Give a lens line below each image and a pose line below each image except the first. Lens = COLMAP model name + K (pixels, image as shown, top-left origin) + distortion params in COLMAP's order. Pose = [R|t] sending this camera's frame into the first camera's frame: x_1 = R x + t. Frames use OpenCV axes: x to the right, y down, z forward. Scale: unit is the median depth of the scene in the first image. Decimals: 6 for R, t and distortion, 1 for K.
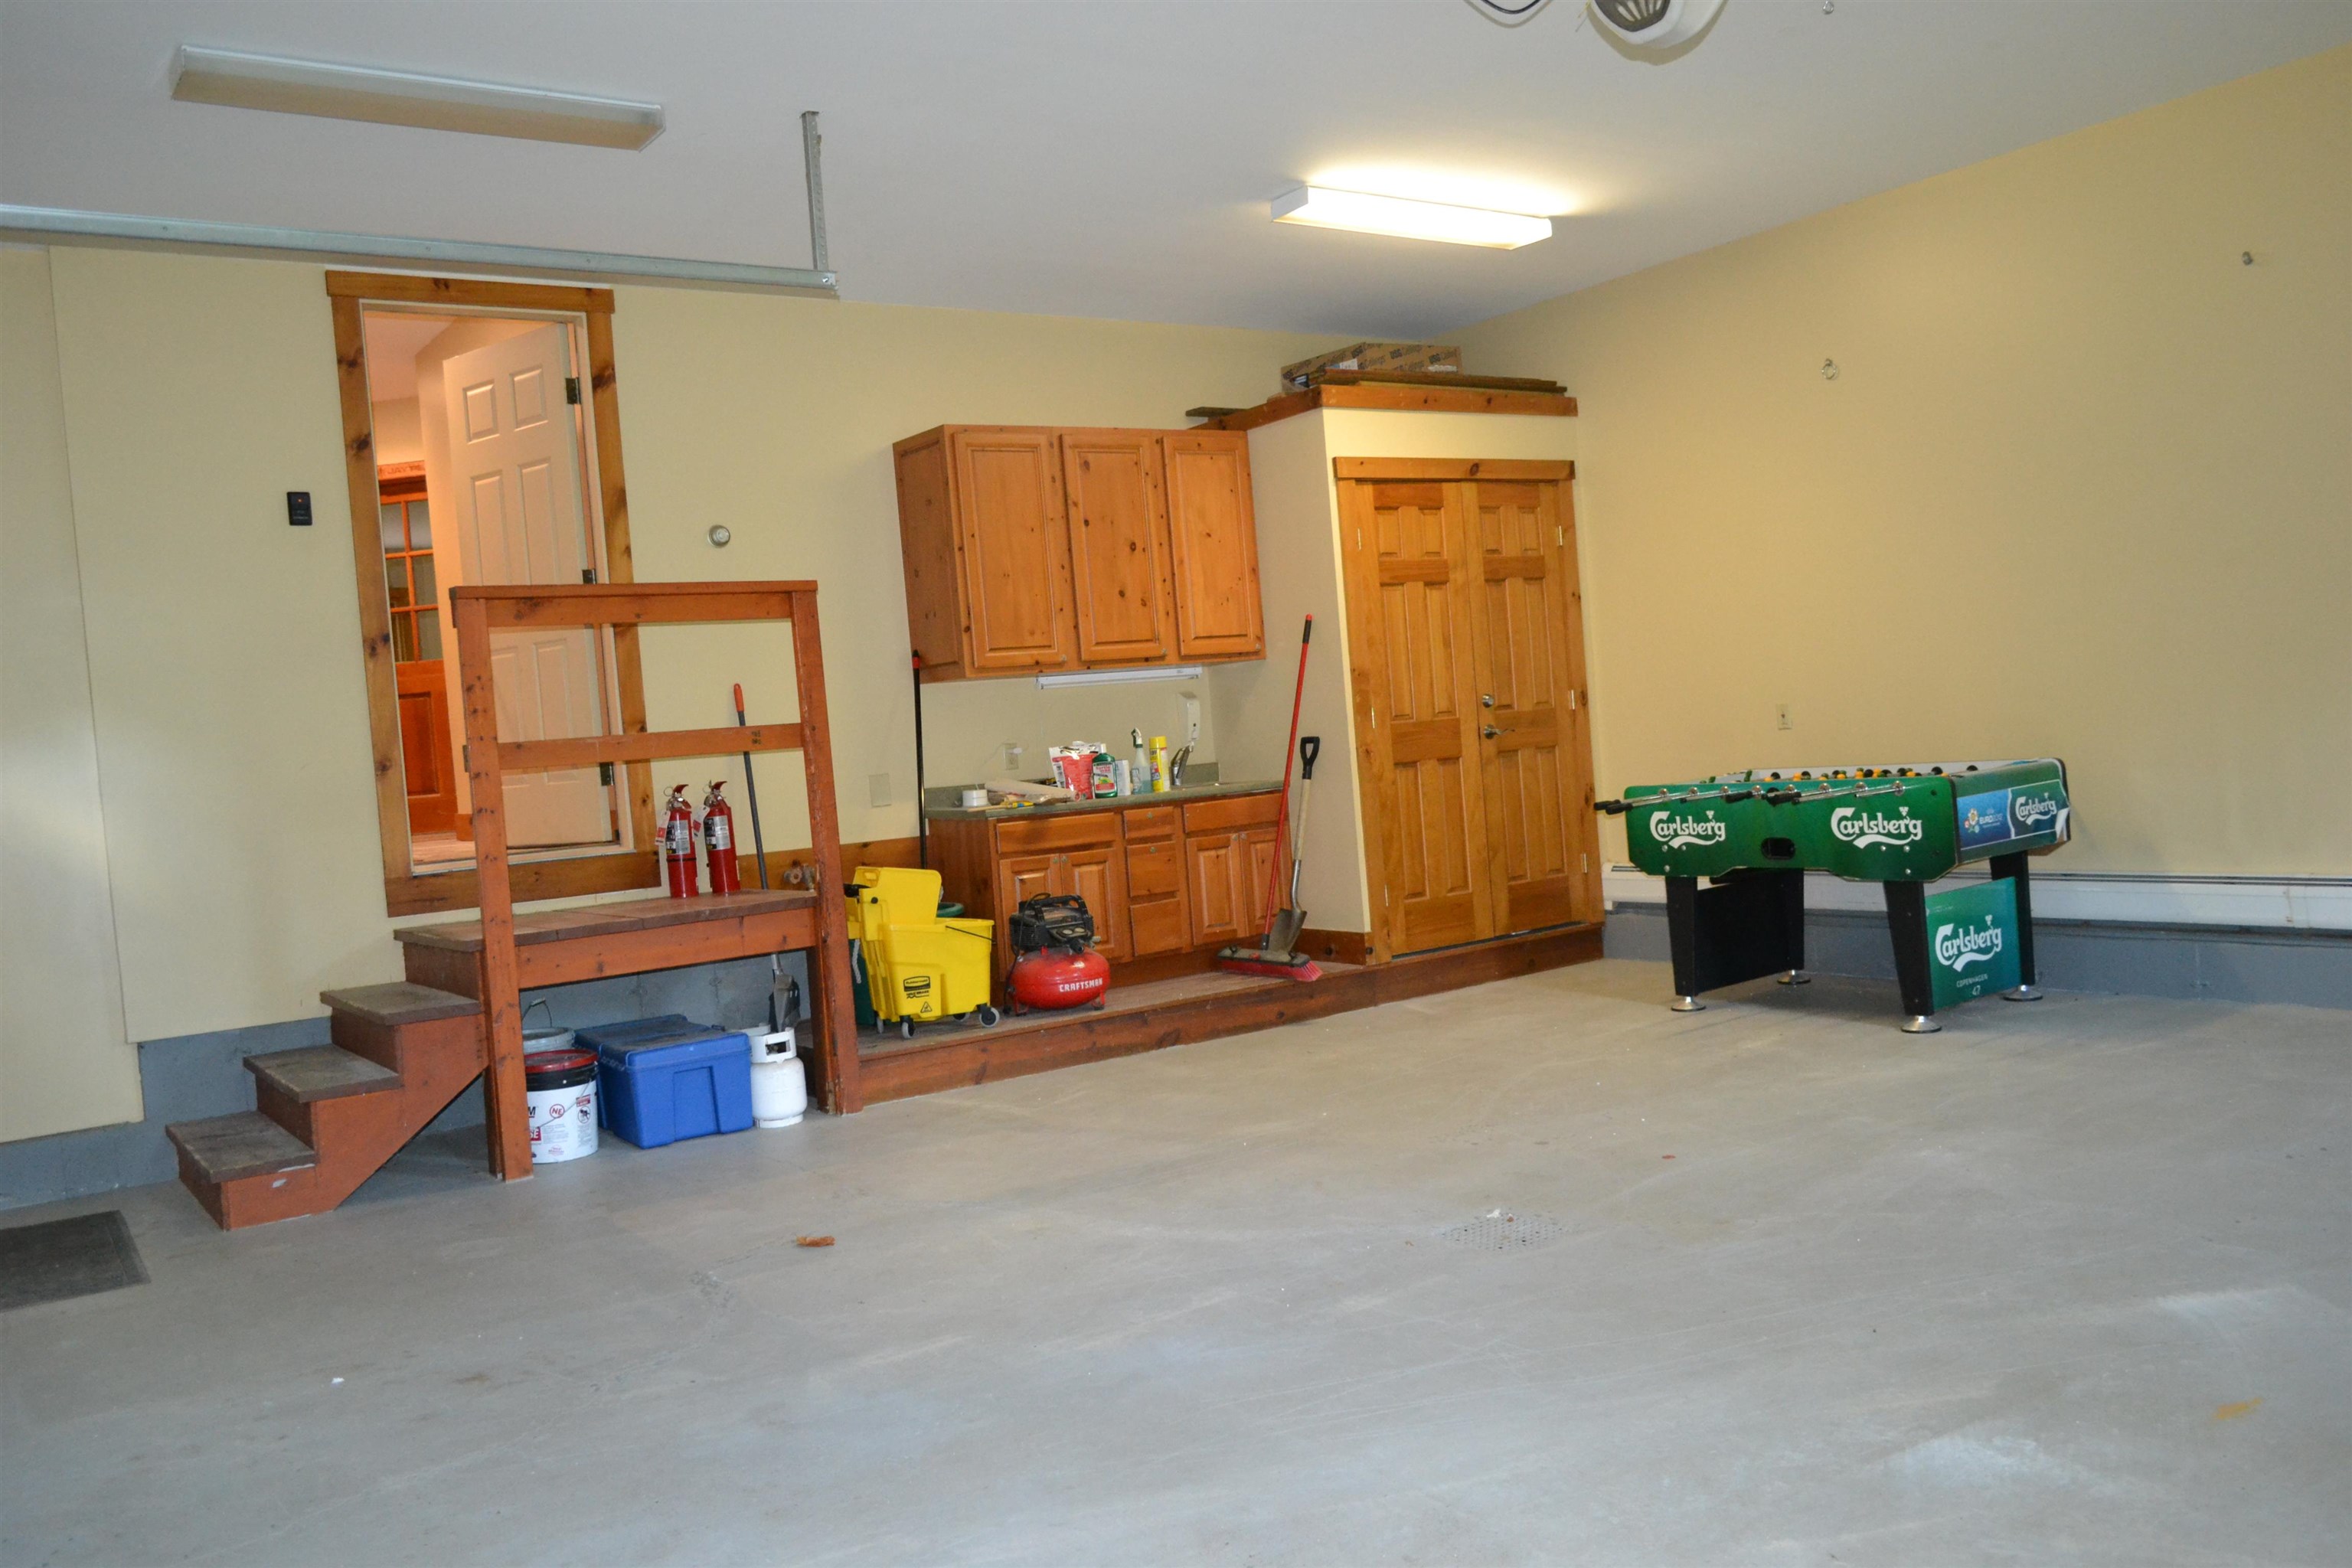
lens RADIAL K [[1877.7, 0, 1171.5], [0, 1877.7, 780.8], [0, 0, 1]] dist [-0.007278, 0.003027]
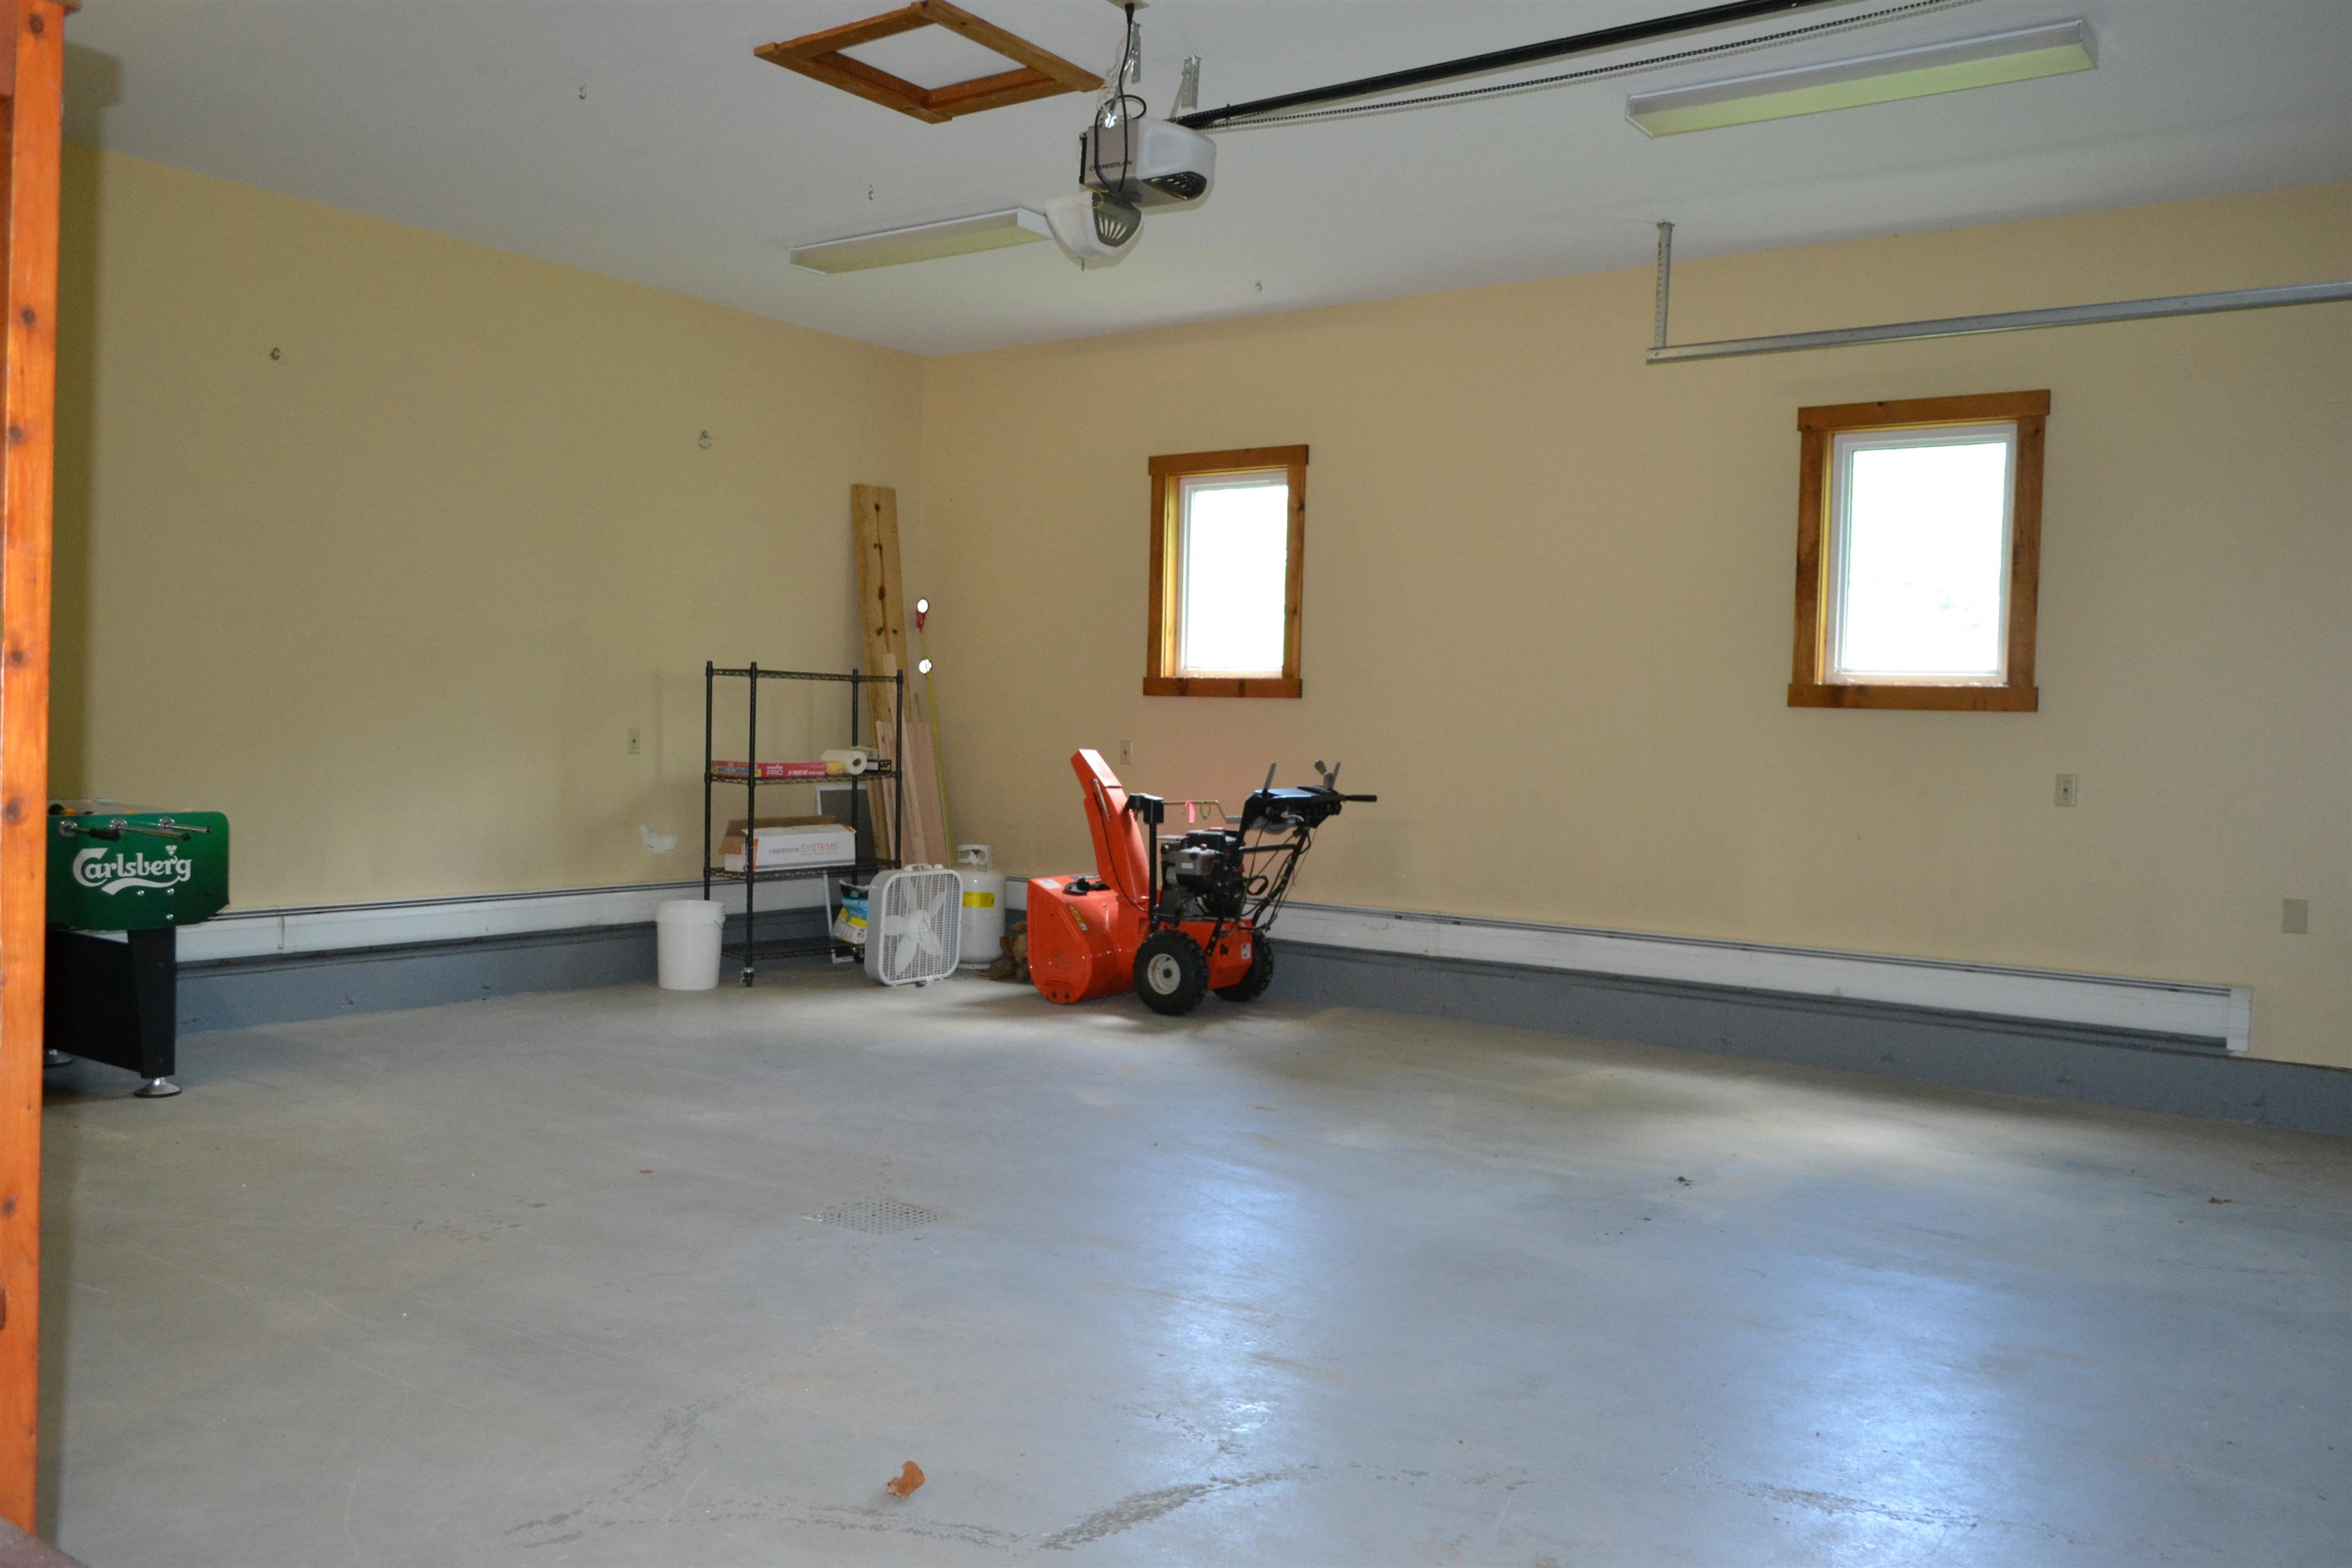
lens RADIAL K [[1877.7, 0, 1172.1], [0, 1877.7, 786.1], [0, 0, 1]] dist [-0.007278, 0.003027]
pose [[-0.337830, 0.041980, 0.940270, -0.619808], [0.030195, 0.998974, -0.033753, 0.030387], [-0.940723, 0.016988, -0.338751, 0.848598]]
